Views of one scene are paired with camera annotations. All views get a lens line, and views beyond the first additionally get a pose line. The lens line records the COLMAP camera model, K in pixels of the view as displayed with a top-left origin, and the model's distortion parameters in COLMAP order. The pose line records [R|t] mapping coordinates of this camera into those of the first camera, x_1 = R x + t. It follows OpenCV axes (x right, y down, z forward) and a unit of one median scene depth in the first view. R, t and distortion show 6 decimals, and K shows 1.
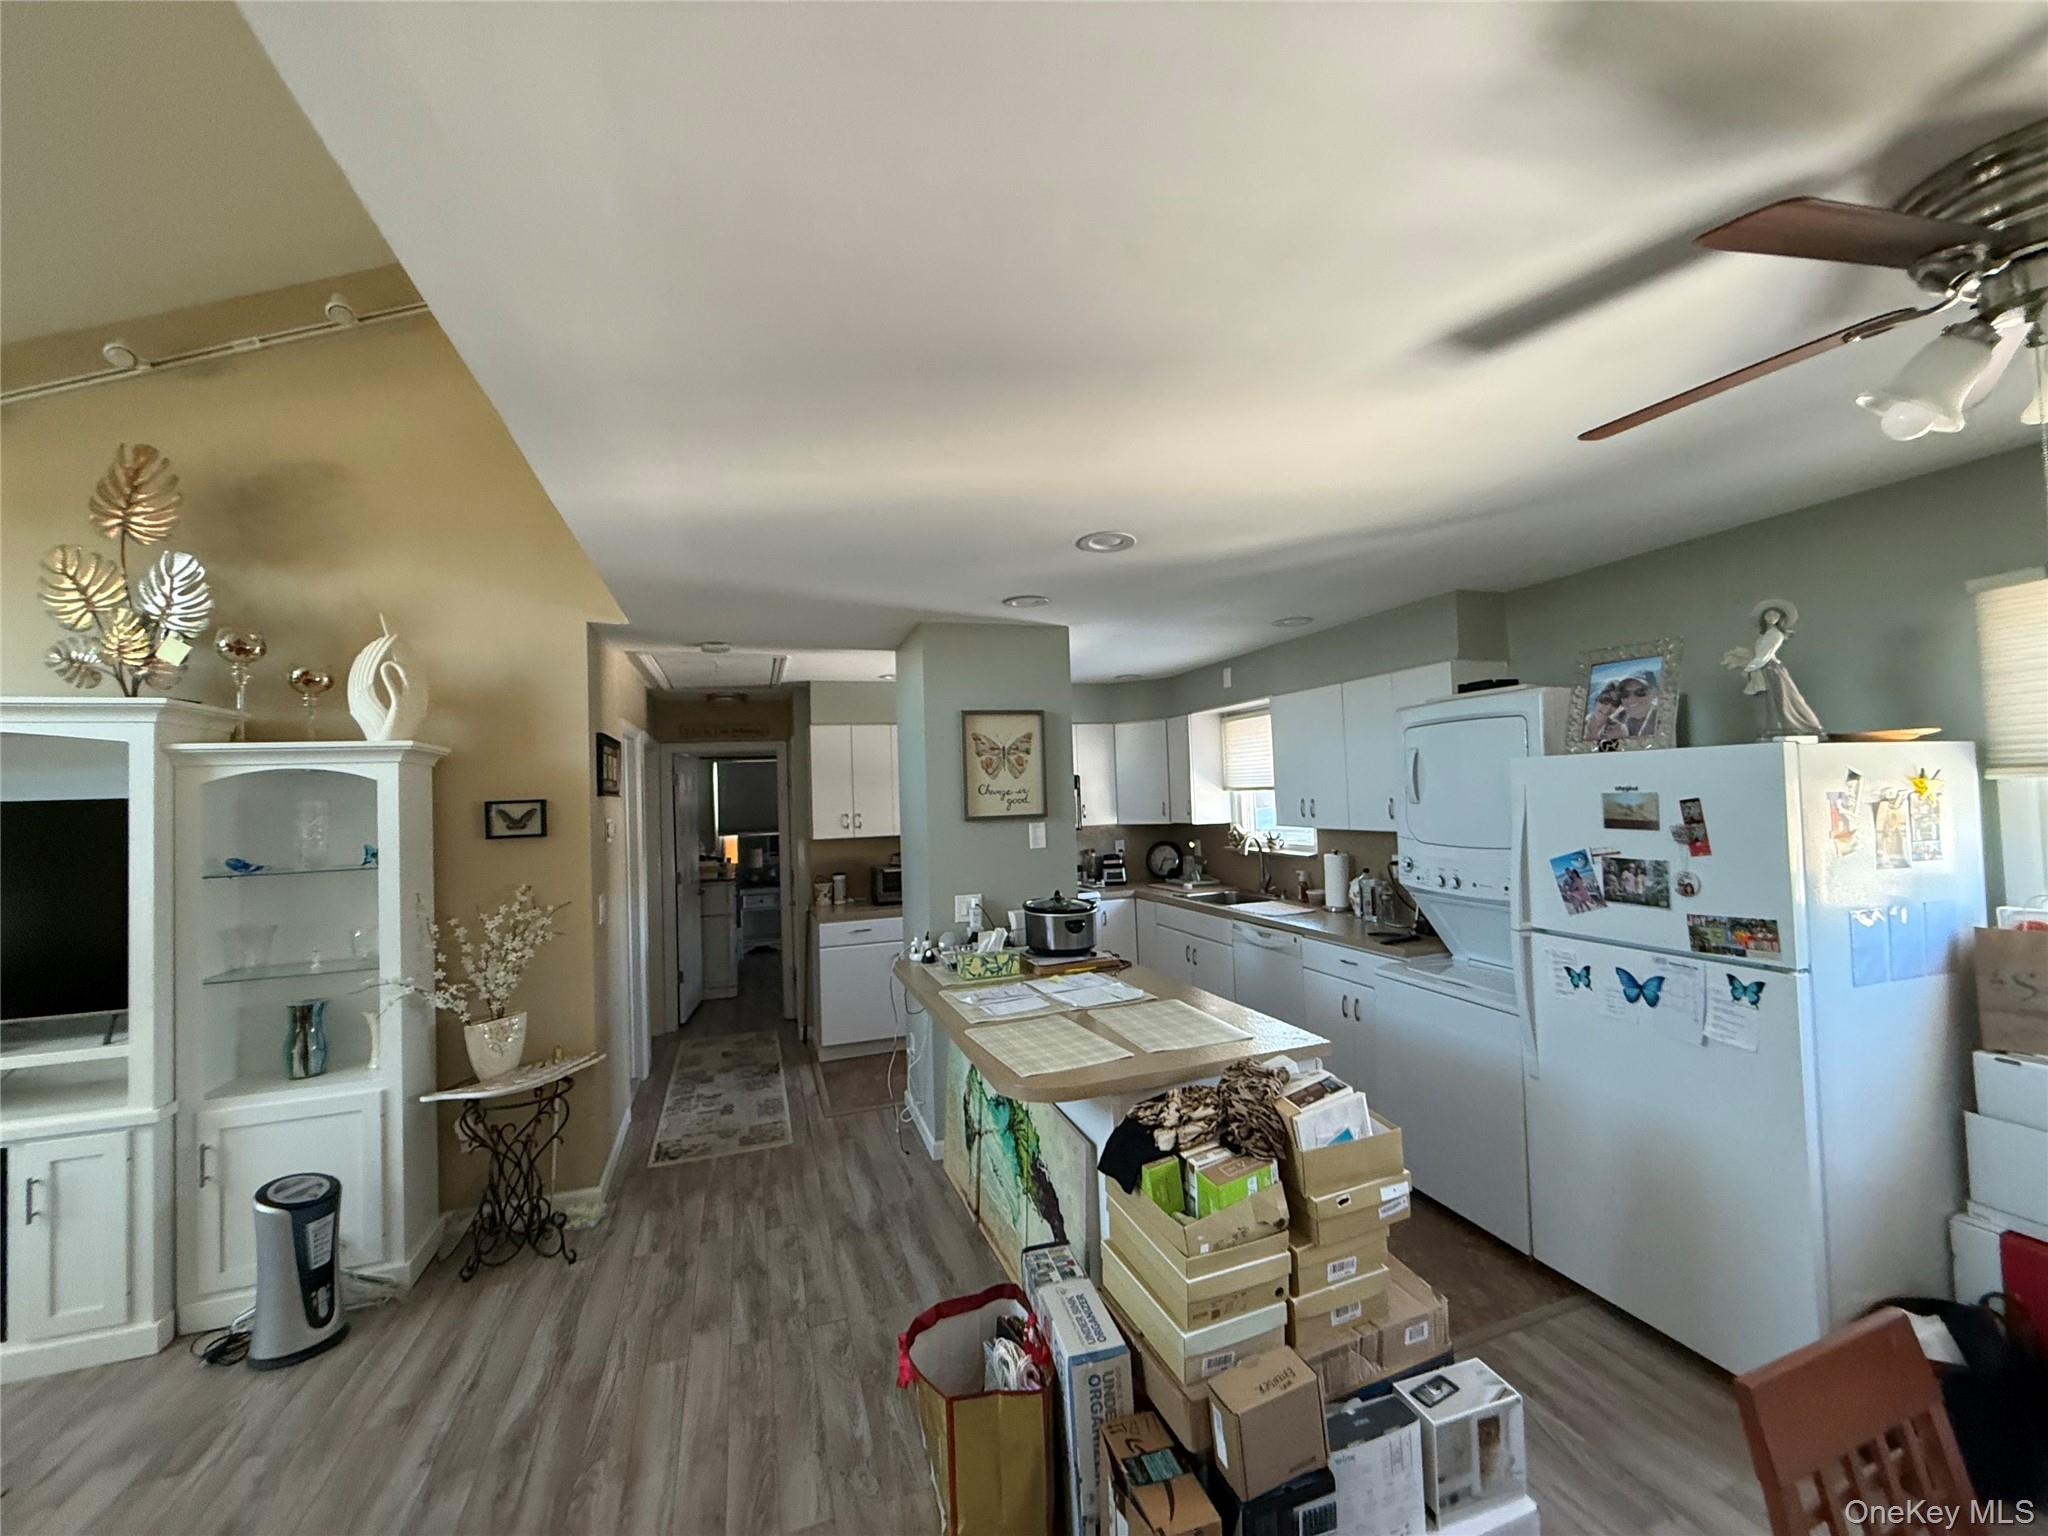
lens RADIAL K [[813.6, 0, 1021.0], [0, 813.6, 770.2], [0, 0, 1]] dist [0.001216, -0.000324]
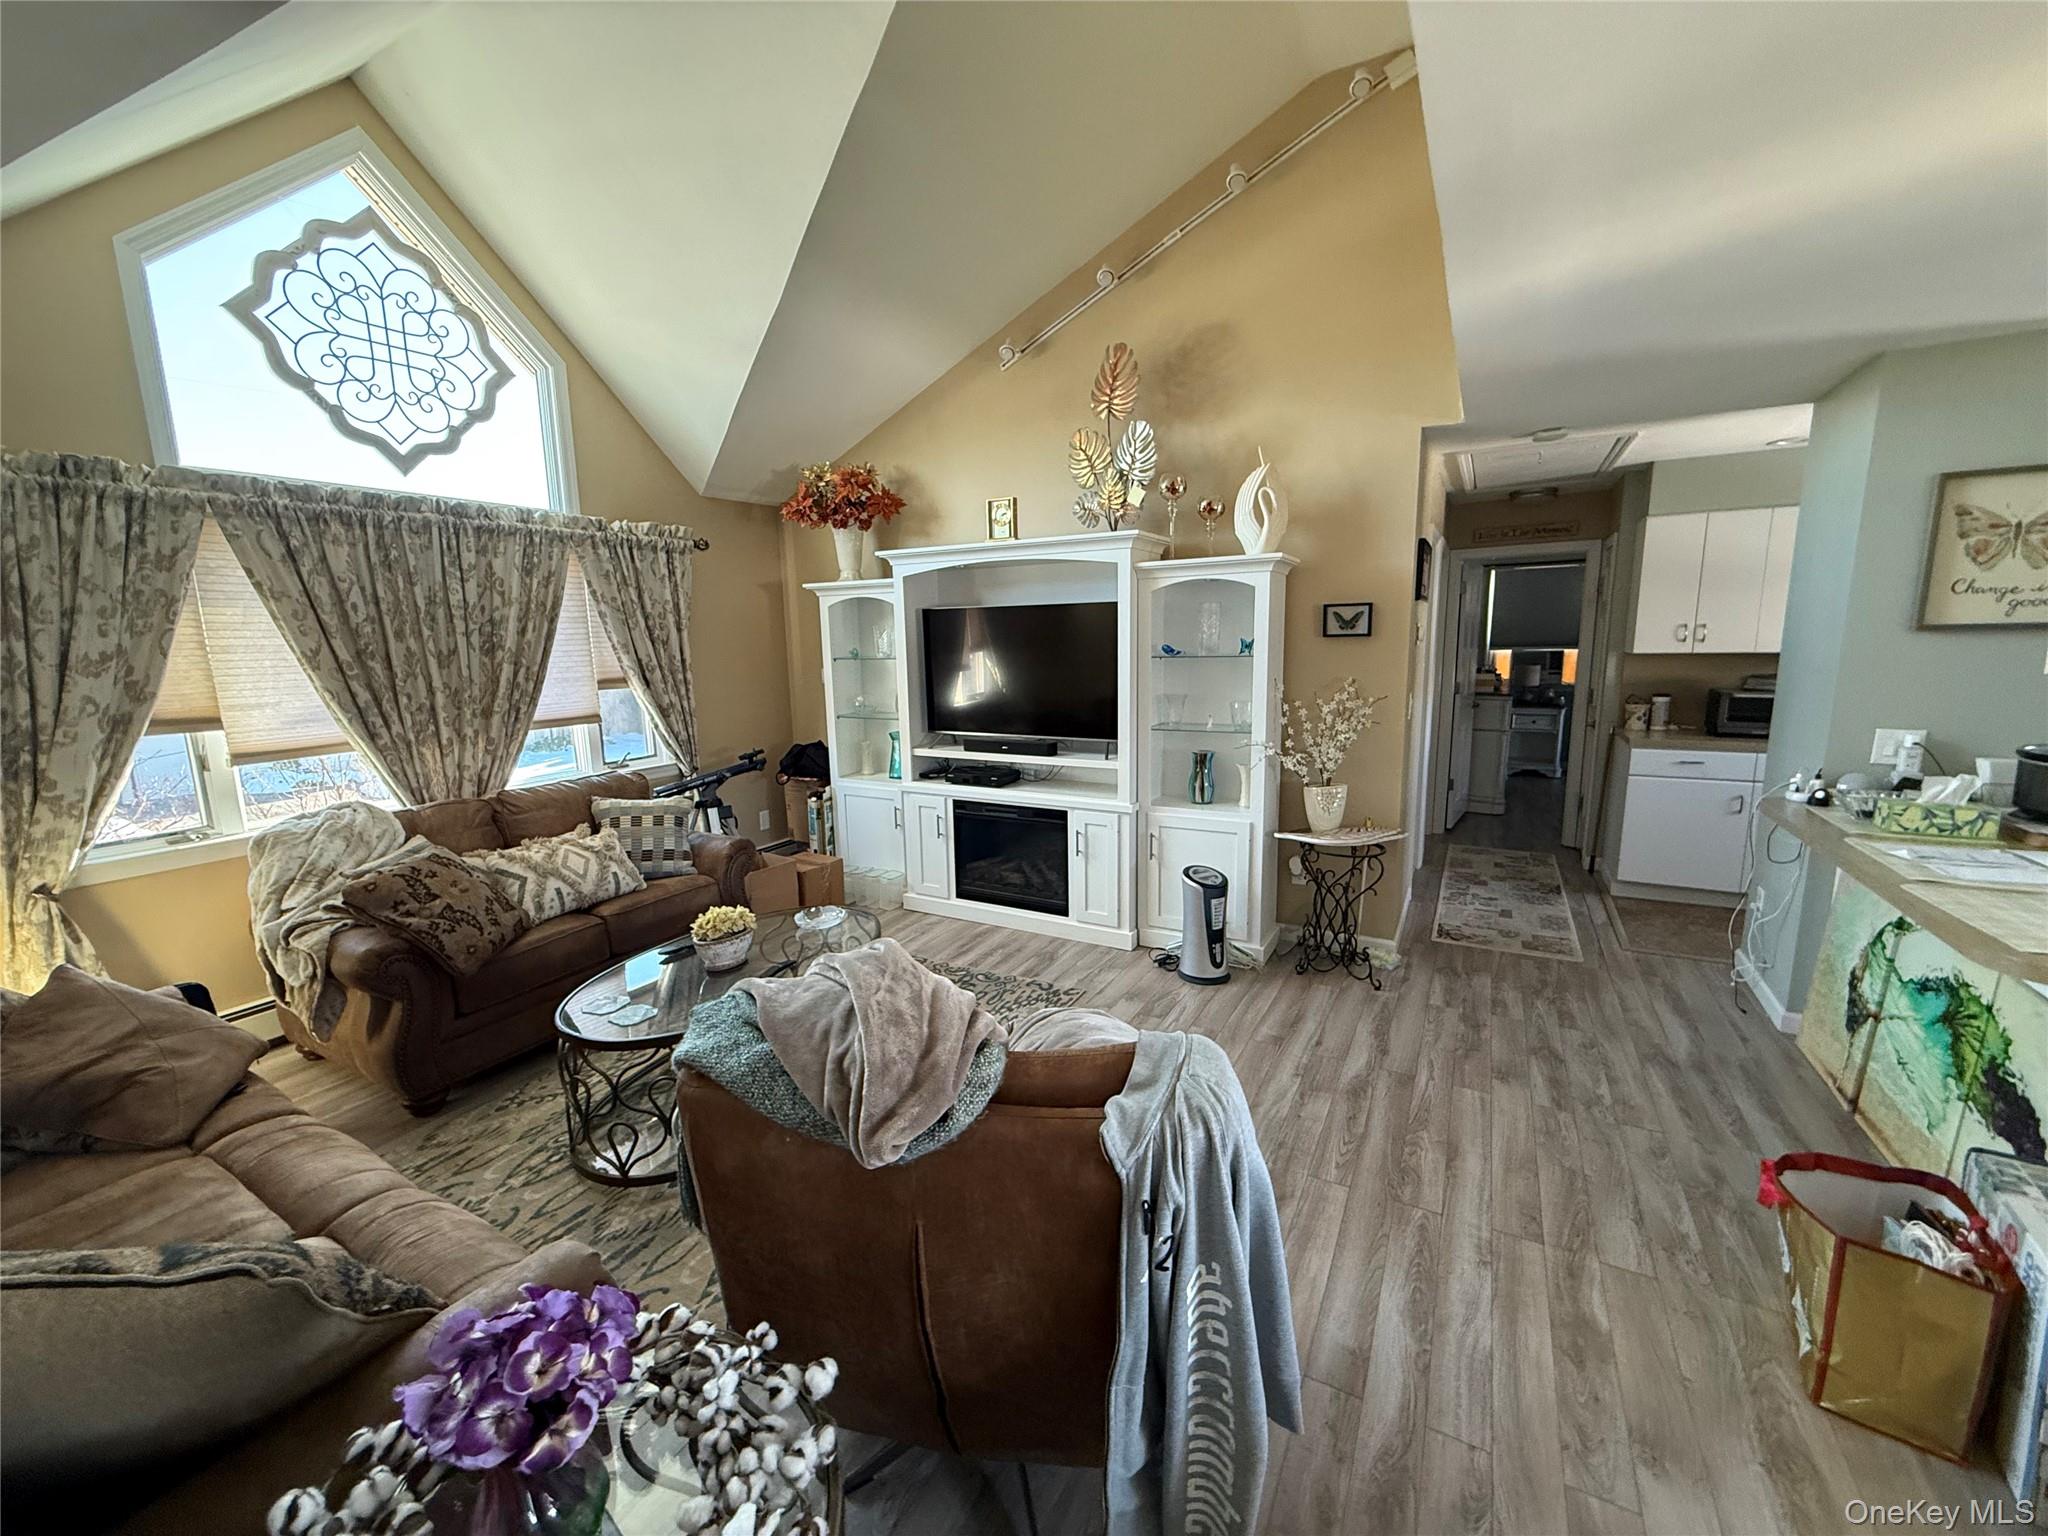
lens RADIAL K [[813.6, 0, 1021.0], [0, 813.6, 770.2], [0, 0, 1]] dist [0.001216, -0.000324]
pose [[0.665174, 0.143863, -0.732699, -0.059999], [0.022048, 0.977052, 0.211858, 0.014609], [0.746363, -0.157077, 0.646737, -0.127721]]
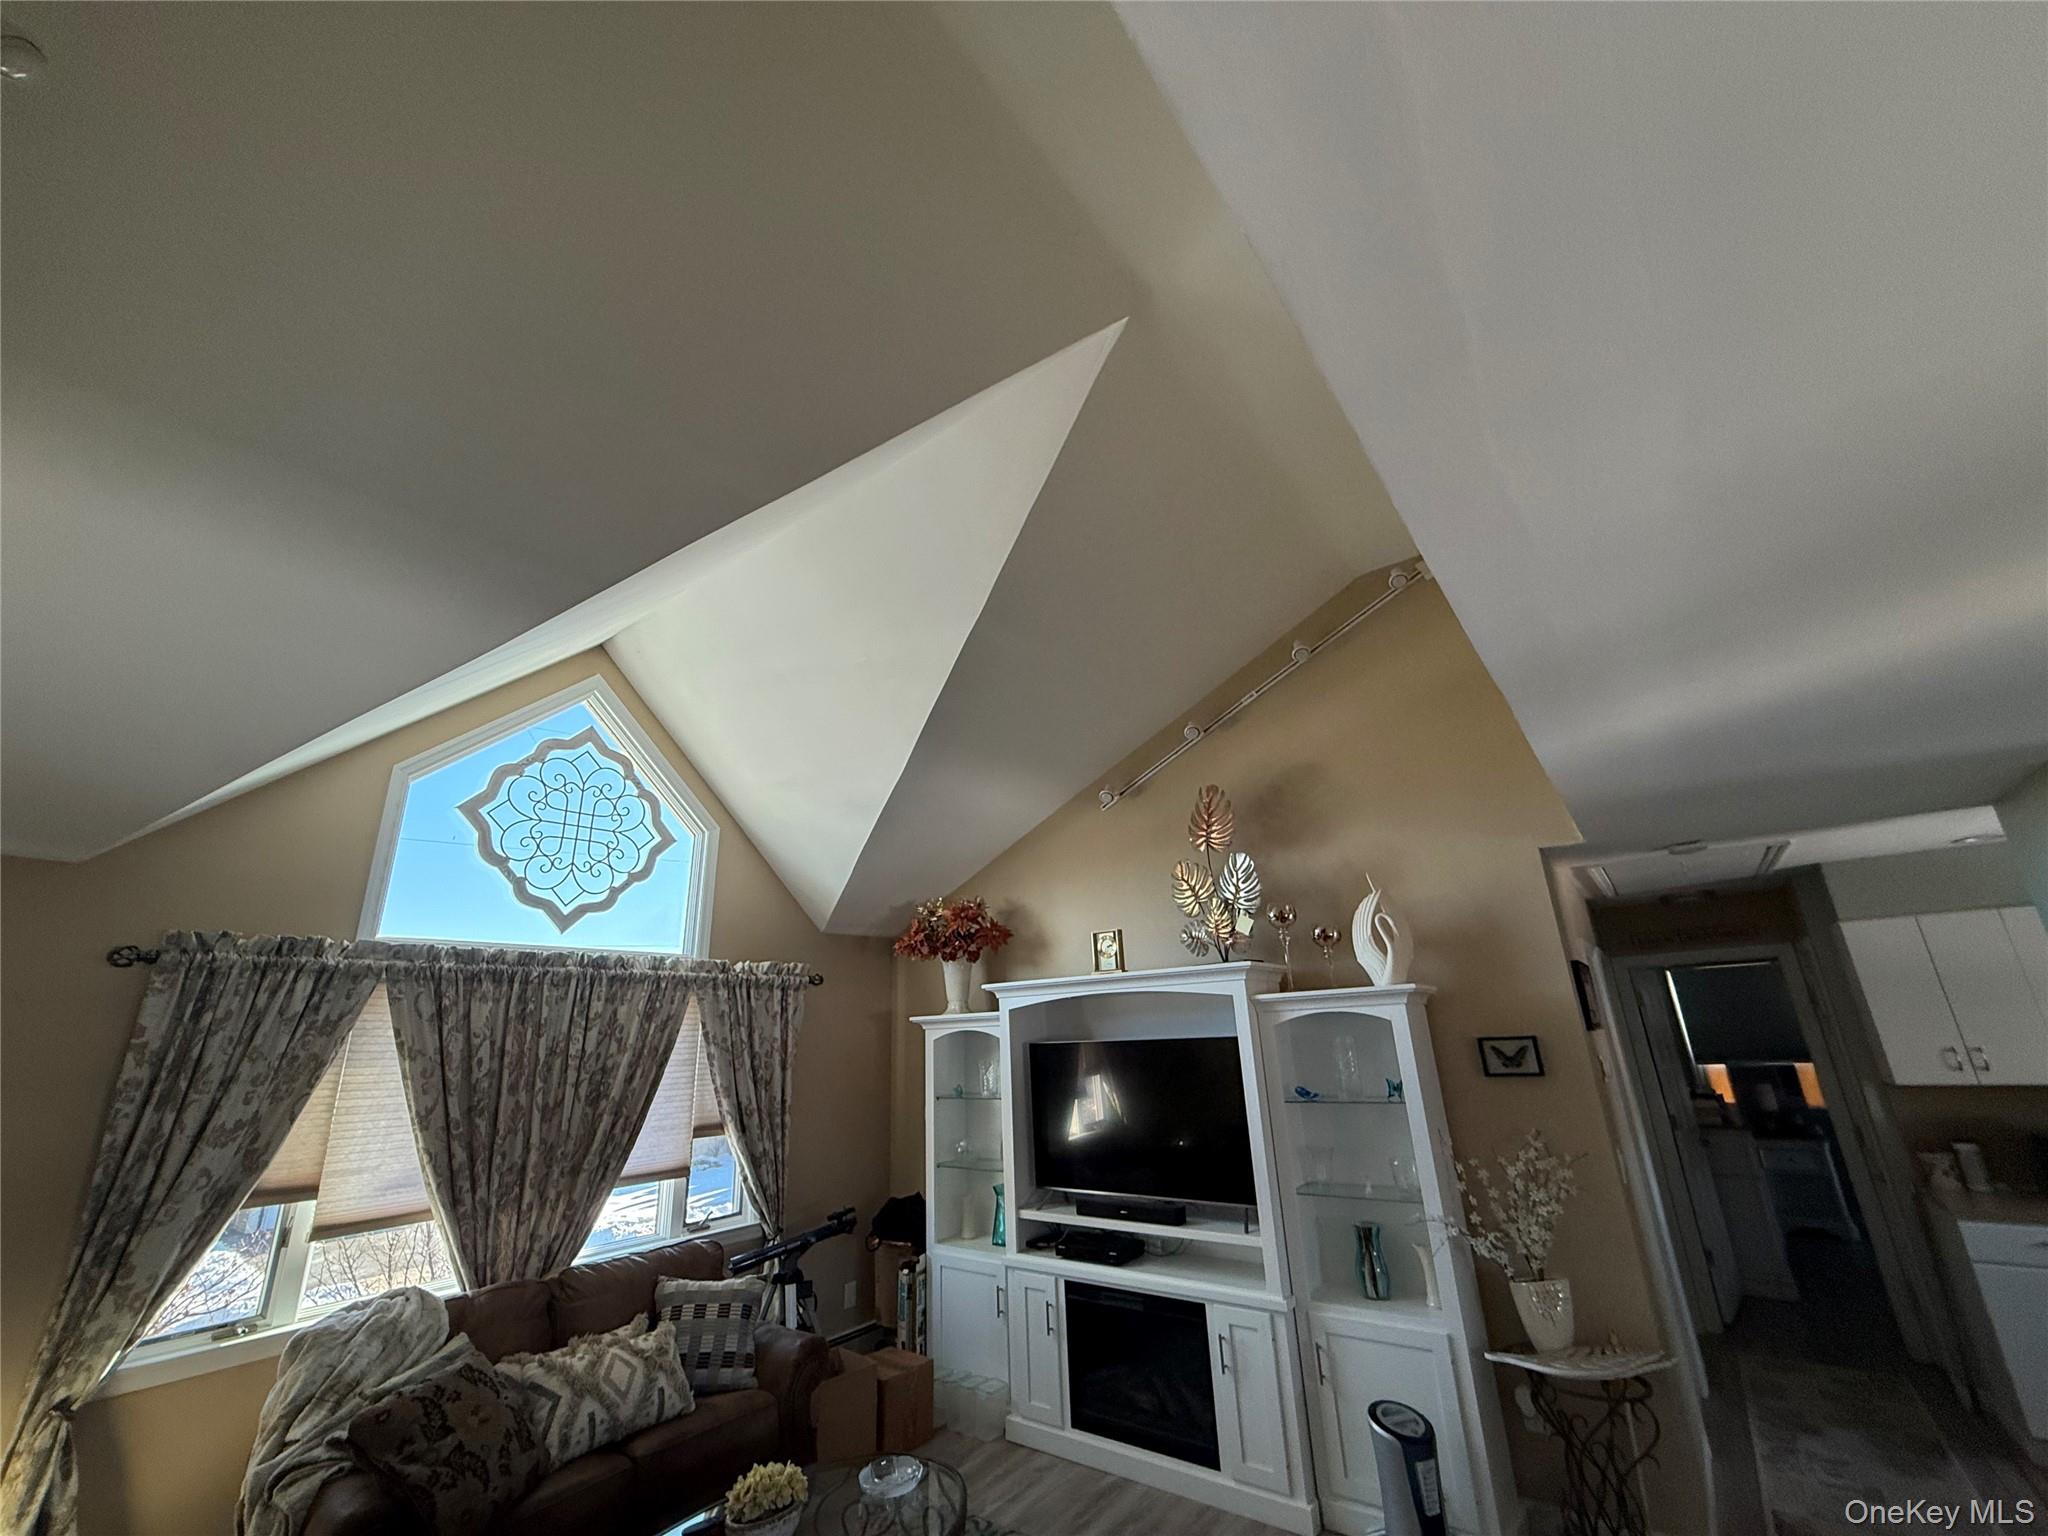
lens RADIAL K [[813.6, 0, 1021.0], [0, 813.6, 770.2], [0, 0, 1]] dist [0.001216, -0.000324]
pose [[0.551330, -0.248569, -0.796398, -0.075025], [0.045705, 0.962150, -0.268662, -0.039851], [0.833035, 0.111722, 0.541822, -0.085710]]
